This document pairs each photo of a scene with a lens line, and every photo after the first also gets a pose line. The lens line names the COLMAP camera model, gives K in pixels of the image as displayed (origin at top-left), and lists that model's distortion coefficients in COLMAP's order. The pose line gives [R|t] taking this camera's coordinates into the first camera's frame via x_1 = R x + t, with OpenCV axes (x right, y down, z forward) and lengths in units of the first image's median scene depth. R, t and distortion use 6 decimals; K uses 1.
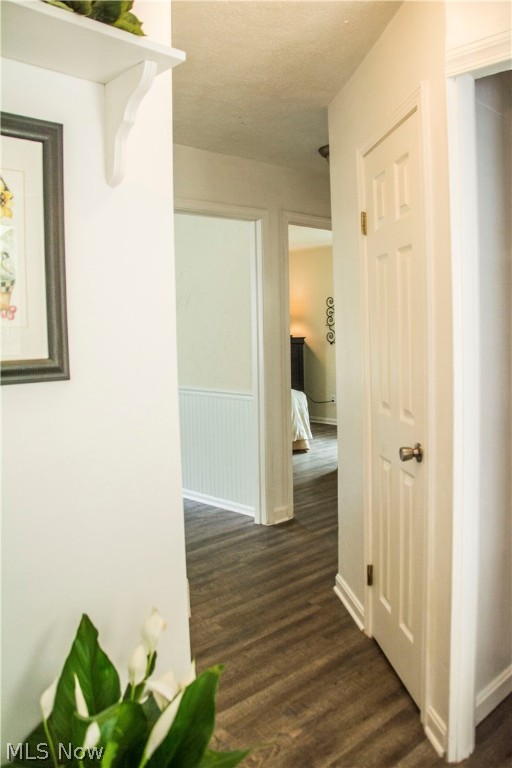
lens RADIAL K [[612.5, 0, 256.0], [0, 612.5, 383.0], [0, 0, 1]] dist [-0.052017, 0.005416]
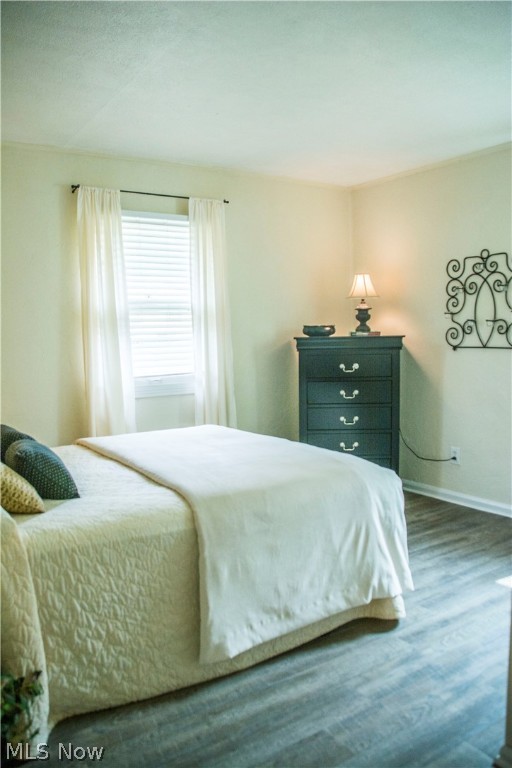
lens RADIAL K [[612.5, 0, 255.2], [0, 612.5, 382.0], [0, 0, 1]] dist [-0.052017, 0.005416]
pose [[0.987308, 0.033082, -0.155335, 0.046528], [-0.031260, 0.999411, 0.014158, -0.048141], [0.155712, -0.009123, 0.987760, 0.585407]]
